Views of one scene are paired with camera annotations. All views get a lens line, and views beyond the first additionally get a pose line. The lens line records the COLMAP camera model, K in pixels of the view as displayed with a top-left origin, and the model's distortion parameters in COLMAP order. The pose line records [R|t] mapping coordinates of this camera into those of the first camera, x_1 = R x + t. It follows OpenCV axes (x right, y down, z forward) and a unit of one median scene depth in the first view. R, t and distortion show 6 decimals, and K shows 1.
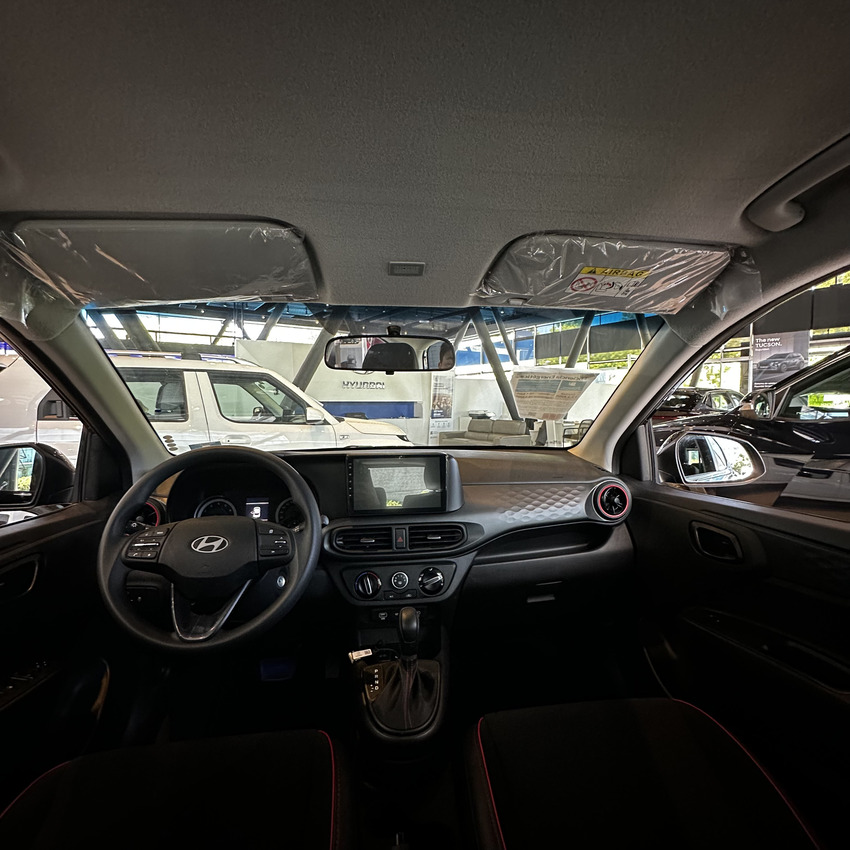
lens RADIAL K [[450.8, 0, 430.4], [0, 450.8, 430.8], [0, 0, 1]] dist [-0.013586, 0.004740]
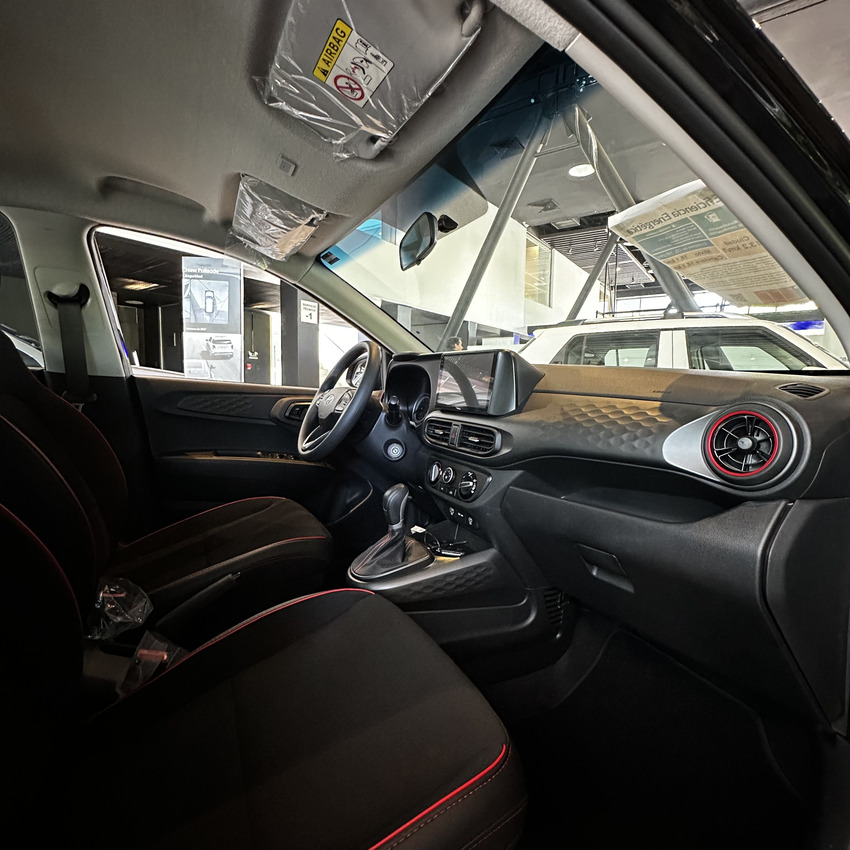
lens RADIAL K [[450.8, 0, 428.9], [0, 450.8, 427.4], [0, 0, 1]] dist [-0.013586, 0.004740]
pose [[0.331296, 0.102811, -0.937909, 0.774711], [-0.079054, 0.993575, 0.080989, 0.134363], [0.940209, 0.047314, 0.337295, 0.560109]]
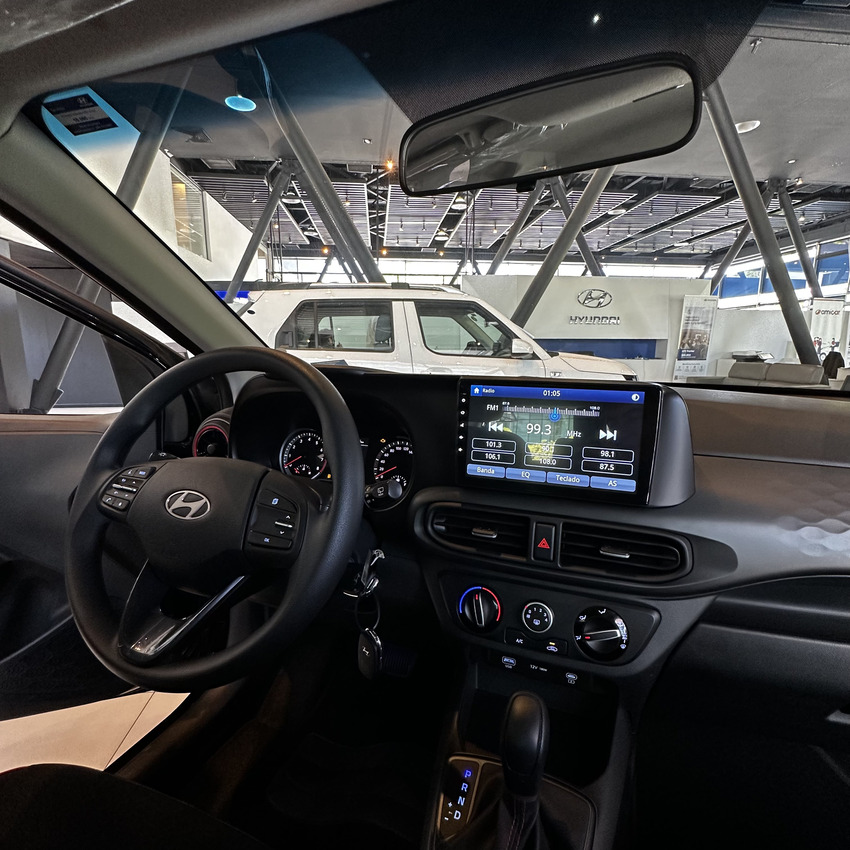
lens RADIAL K [[450.8, 0, 424.3], [0, 450.8, 427.9], [0, 0, 1]] dist [-0.013586, 0.004740]
pose [[0.871727, 0.090508, -0.481560, 0.047040], [-0.031494, 0.991110, 0.129266, 0.040964], [0.488979, -0.097518, 0.866828, 0.449870]]
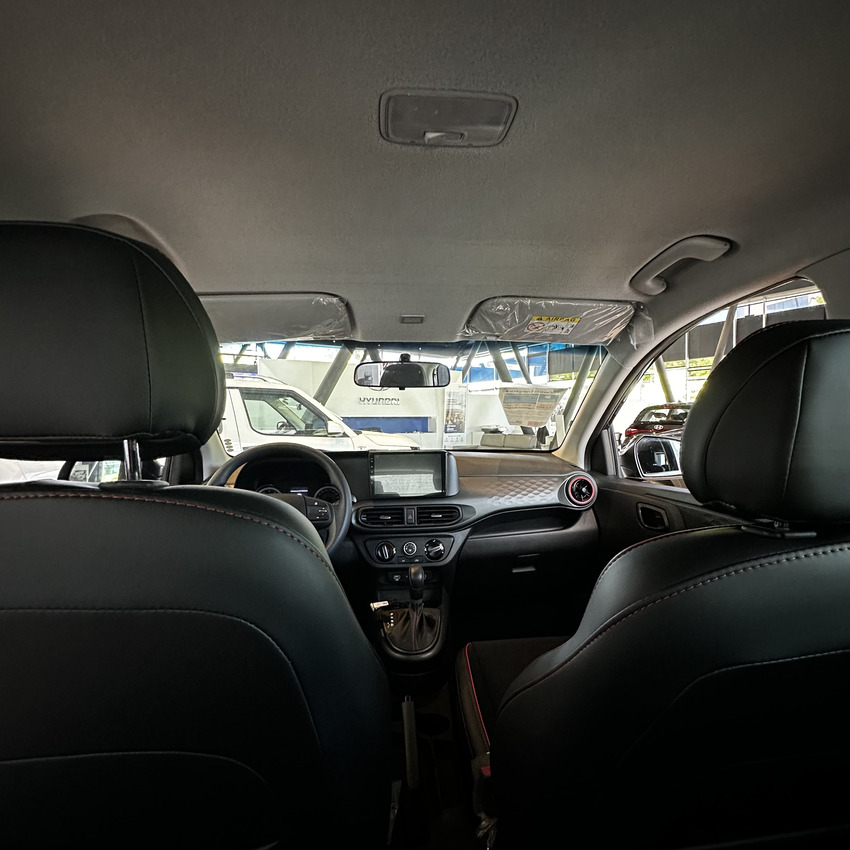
lens RADIAL K [[450.8, 0, 430.2], [0, 450.8, 433.0], [0, 0, 1]] dist [-0.013586, 0.004740]
pose [[0.999442, -0.002537, -0.033310, 0.031174], [0.001512, 0.999526, -0.030760, 0.036641], [0.033372, 0.030692, 0.998972, -0.274462]]
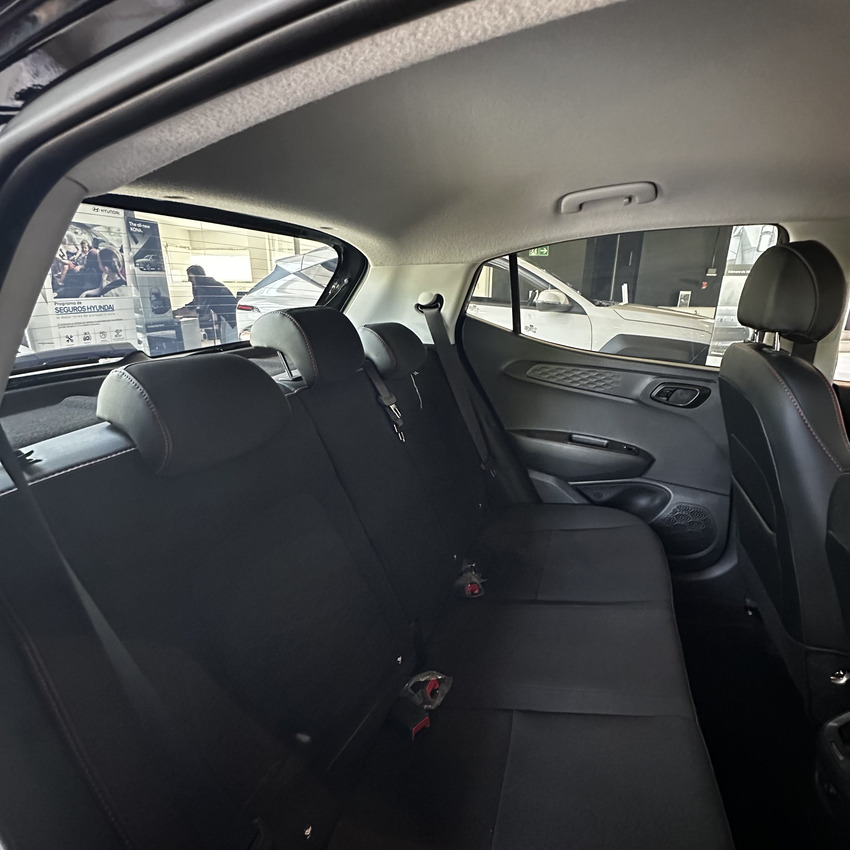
lens RADIAL K [[450.8, 0, 425.9], [0, 450.8, 428.9], [0, 0, 1]] dist [-0.013586, 0.004740]
pose [[-0.481339, 0.267305, -0.834782, 0.782434], [-0.054342, 0.941434, 0.332790, -0.043592], [0.874848, 0.205549, -0.438623, -0.144020]]
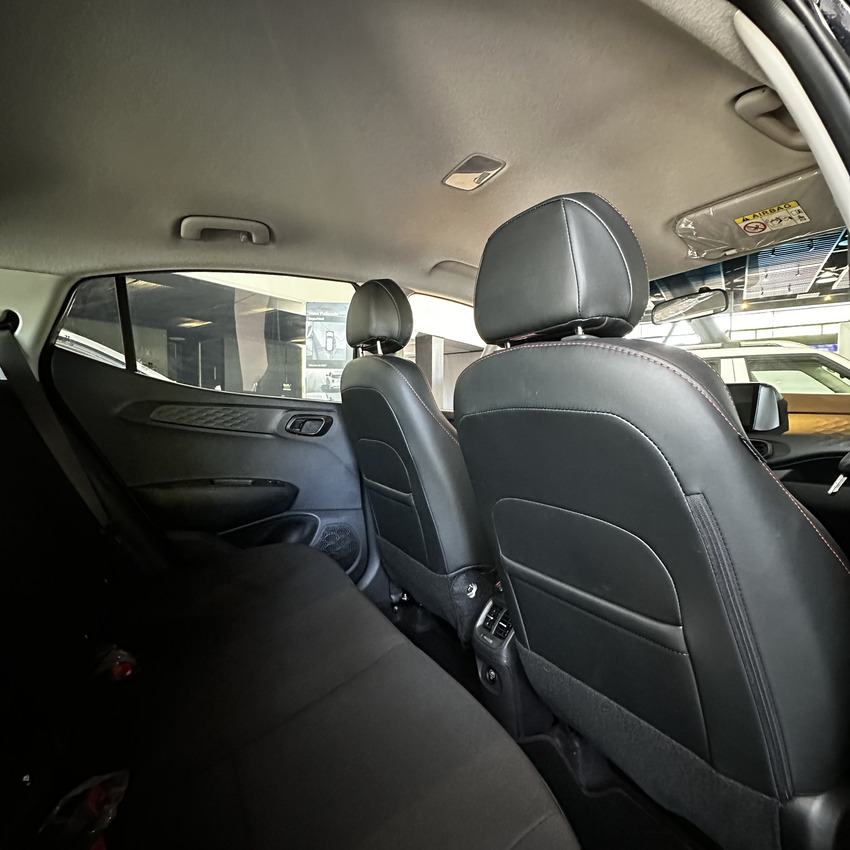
lens RADIAL K [[450.8, 0, 427.8], [0, 450.8, 428.2], [0, 0, 1]] dist [-0.013586, 0.004740]
pose [[0.344996, 0.041096, -0.937704, 0.813167], [-0.058251, 0.998053, 0.022309, 0.185930], [0.936795, 0.046925, 0.346718, -0.228334]]
